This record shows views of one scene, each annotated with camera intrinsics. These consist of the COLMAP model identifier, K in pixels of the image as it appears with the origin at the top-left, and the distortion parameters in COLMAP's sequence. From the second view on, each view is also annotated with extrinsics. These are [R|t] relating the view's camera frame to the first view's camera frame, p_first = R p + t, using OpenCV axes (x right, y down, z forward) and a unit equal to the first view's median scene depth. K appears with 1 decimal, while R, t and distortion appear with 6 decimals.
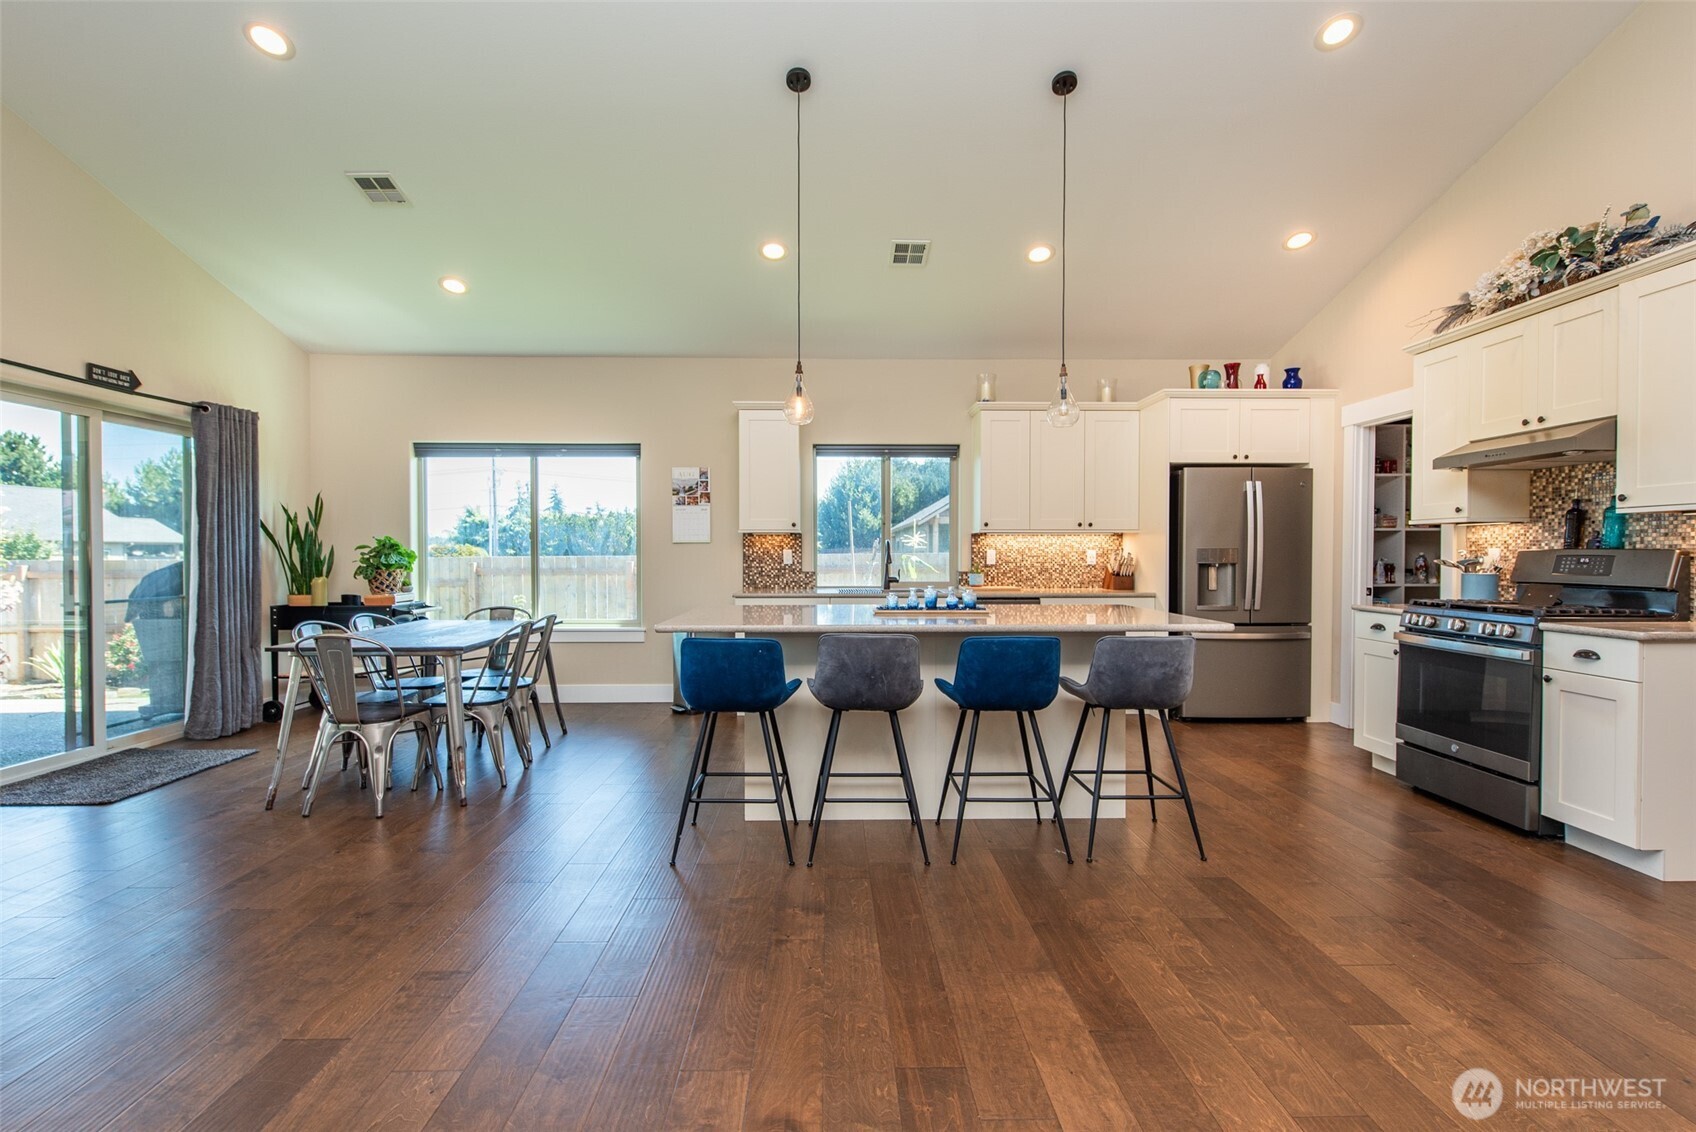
lens RADIAL K [[785.0, 0, 844.7], [0, 785.0, 566.4], [0, 0, 1]] dist [0.016377, -0.000644]
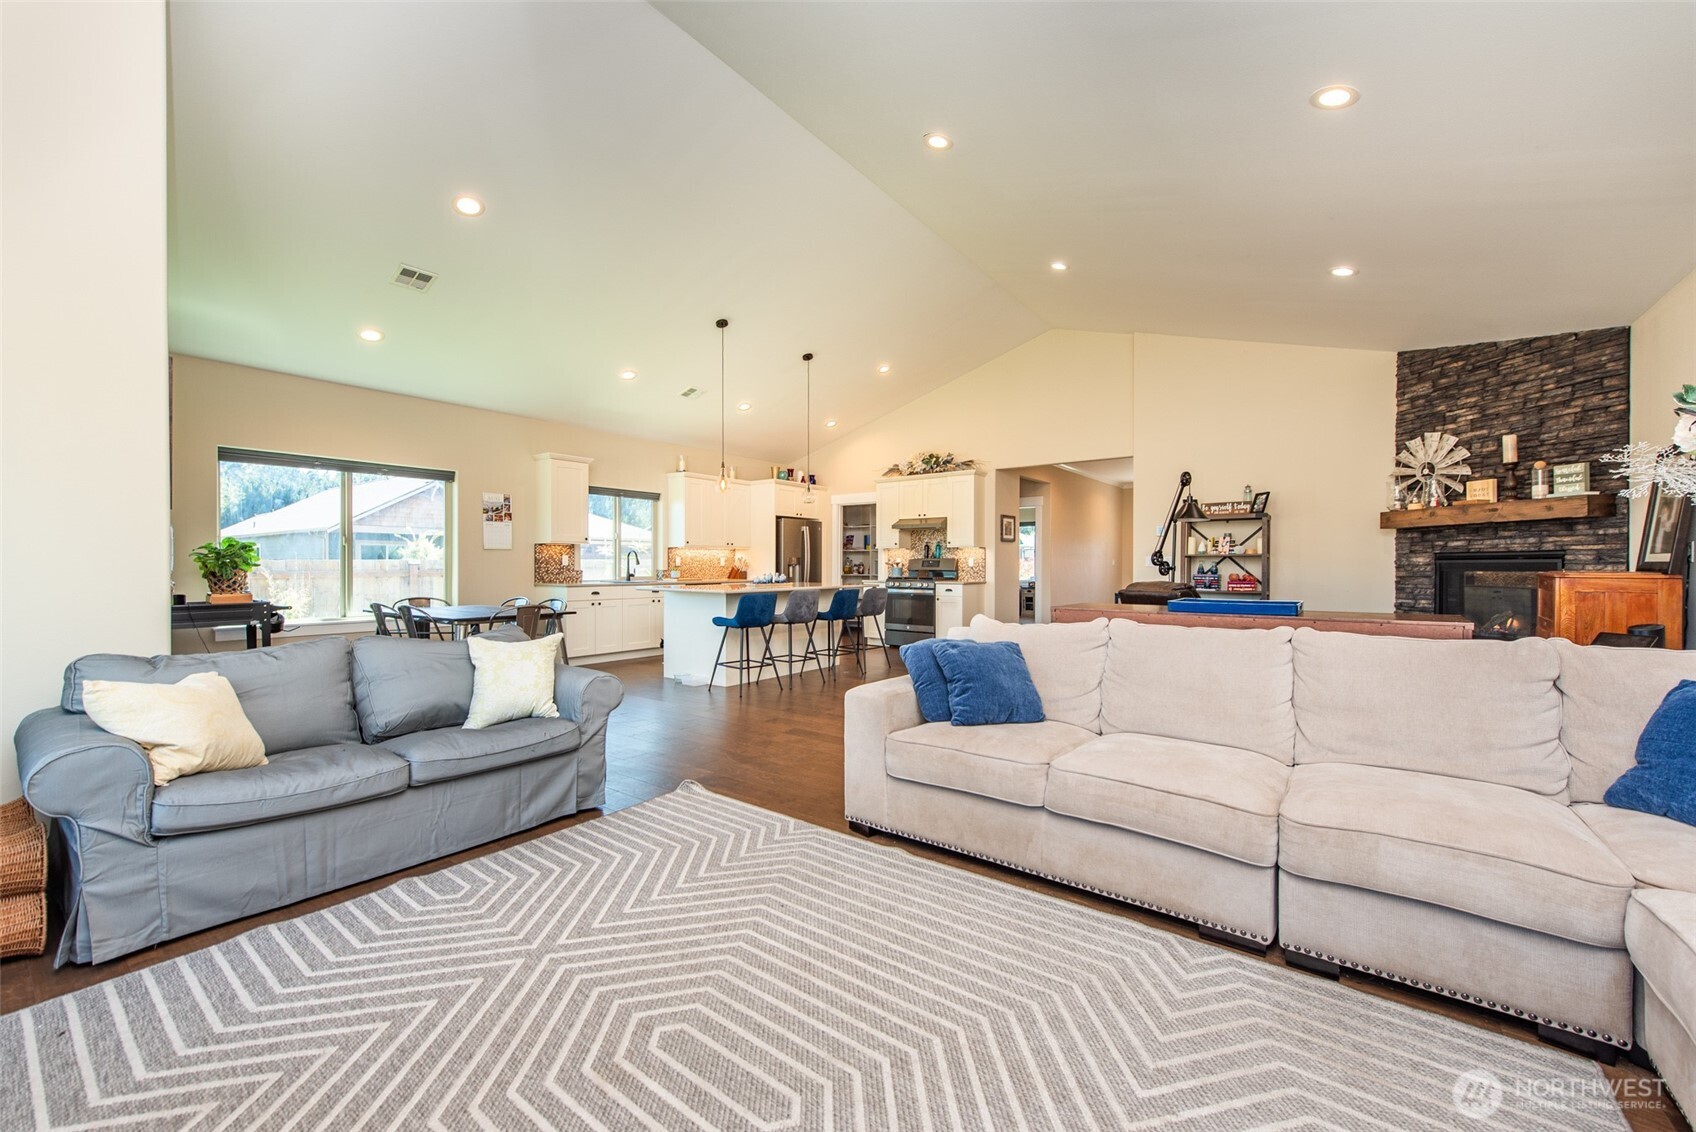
lens RADIAL K [[662.5, 0, 847.4], [0, 662.5, 569.0], [0, 0, 1]] dist [0.002987, -0.000366]
pose [[0.616586, -0.003277, 0.787280, -0.821791], [0.010372, 0.999938, -0.003961, 0.016247], [-0.787219, 0.010608, 0.616582, -0.198811]]
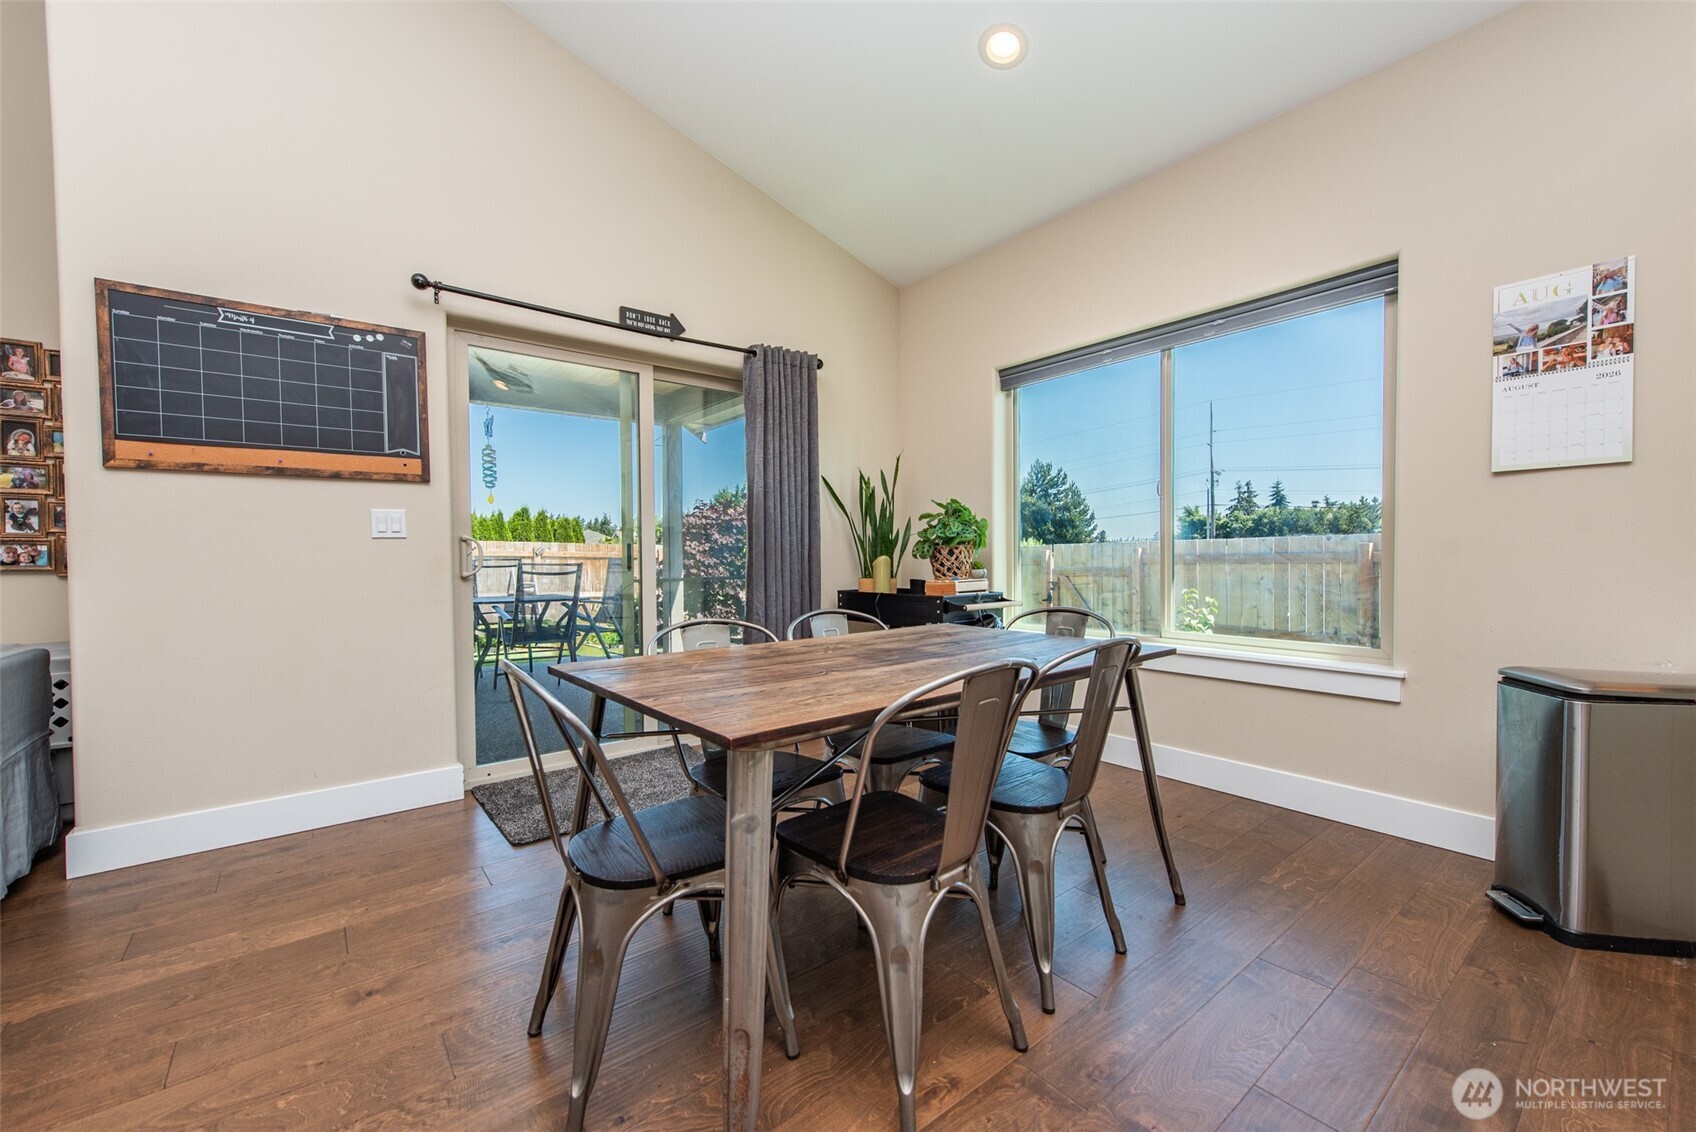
lens RADIAL K [[676.0, 0, 842.4], [0, 676.0, 570.0], [0, 0, 1]] dist [0.000297, -0.000067]
pose [[0.601317, 0.012524, -0.798913, -0.159825], [-0.003721, 0.999910, 0.012874, 0.019801], [0.799002, -0.004769, 0.601309, 0.589264]]
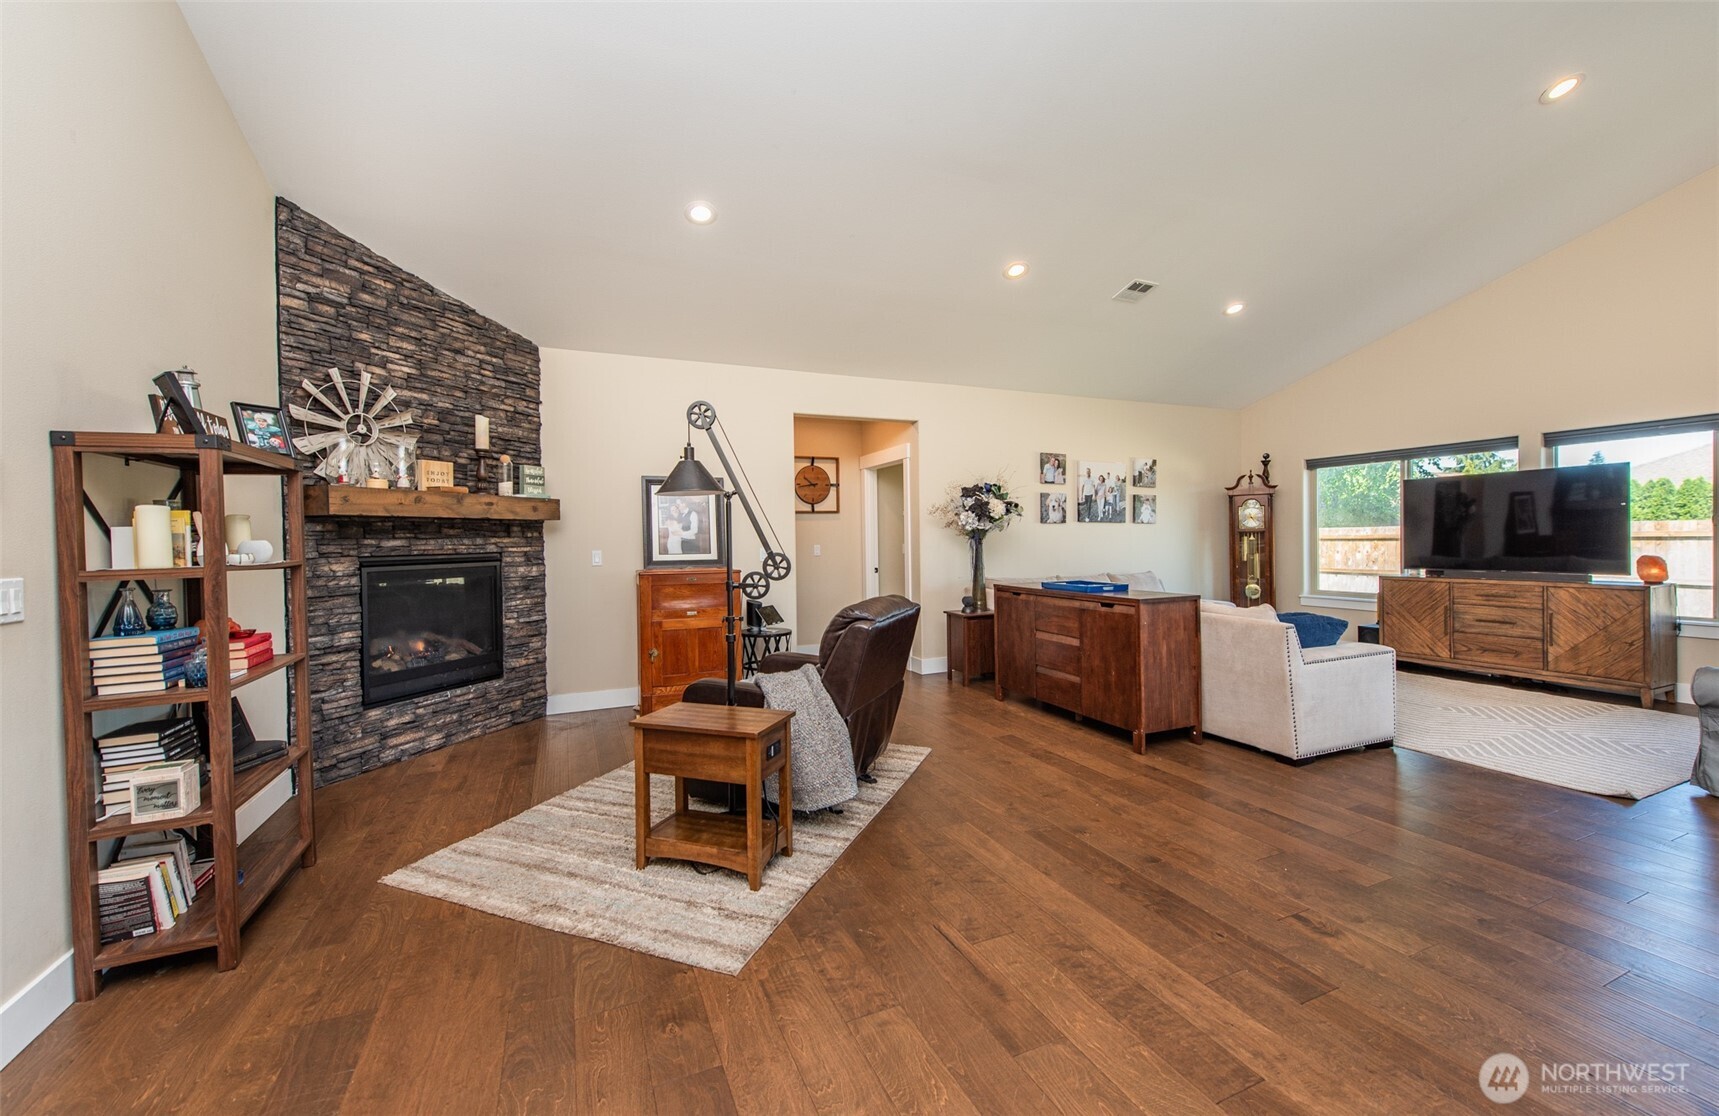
lens RADIAL K [[674.6, 0, 858.4], [0, 674.6, 547.3], [0, 0, 1]] dist [0.011347, -0.000481]
pose [[-0.924676, 0.019242, -0.380268, 0.379055], [0.010007, 0.999605, 0.026247, -0.026899], [0.380623, 0.020465, -0.924504, 0.558869]]
